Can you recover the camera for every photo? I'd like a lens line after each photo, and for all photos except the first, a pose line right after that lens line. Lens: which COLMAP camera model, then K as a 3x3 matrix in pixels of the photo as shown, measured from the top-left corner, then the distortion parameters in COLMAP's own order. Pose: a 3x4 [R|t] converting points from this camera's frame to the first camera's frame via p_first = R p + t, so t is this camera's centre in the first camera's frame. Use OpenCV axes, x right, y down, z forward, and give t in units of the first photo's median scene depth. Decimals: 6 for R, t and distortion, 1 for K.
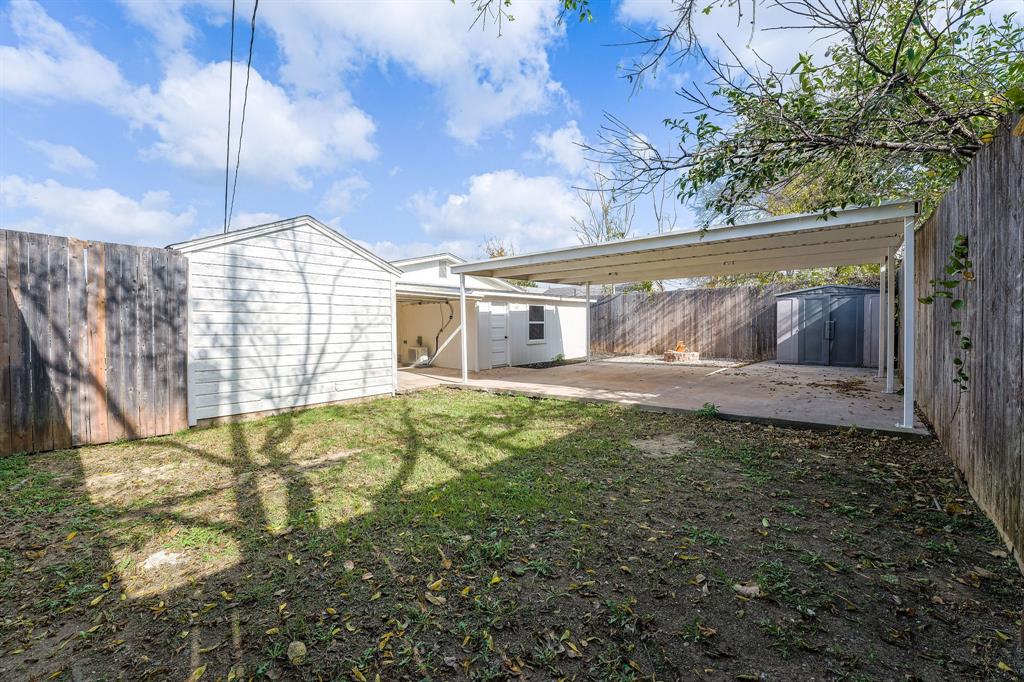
lens RADIAL K [[416.6, 0, 510.6], [0, 416.6, 339.5], [0, 0, 1]] dist [-0.029533, 0.008361]
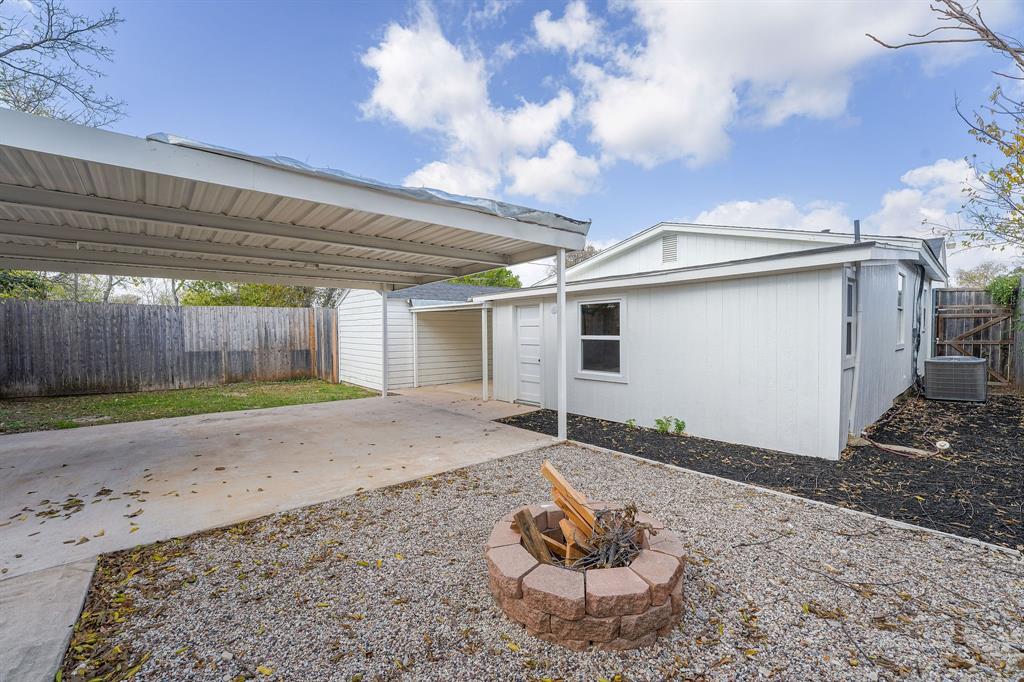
lens RADIAL K [[416.6, 0, 510.6], [0, 416.6, 339.5], [0, 0, 1]] dist [-0.029533, 0.008361]
pose [[-0.176494, 0.039718, -0.983500, 0.547111], [-0.015134, 0.998958, 0.043058, -0.056540], [0.984185, 0.022483, -0.175709, 0.966938]]
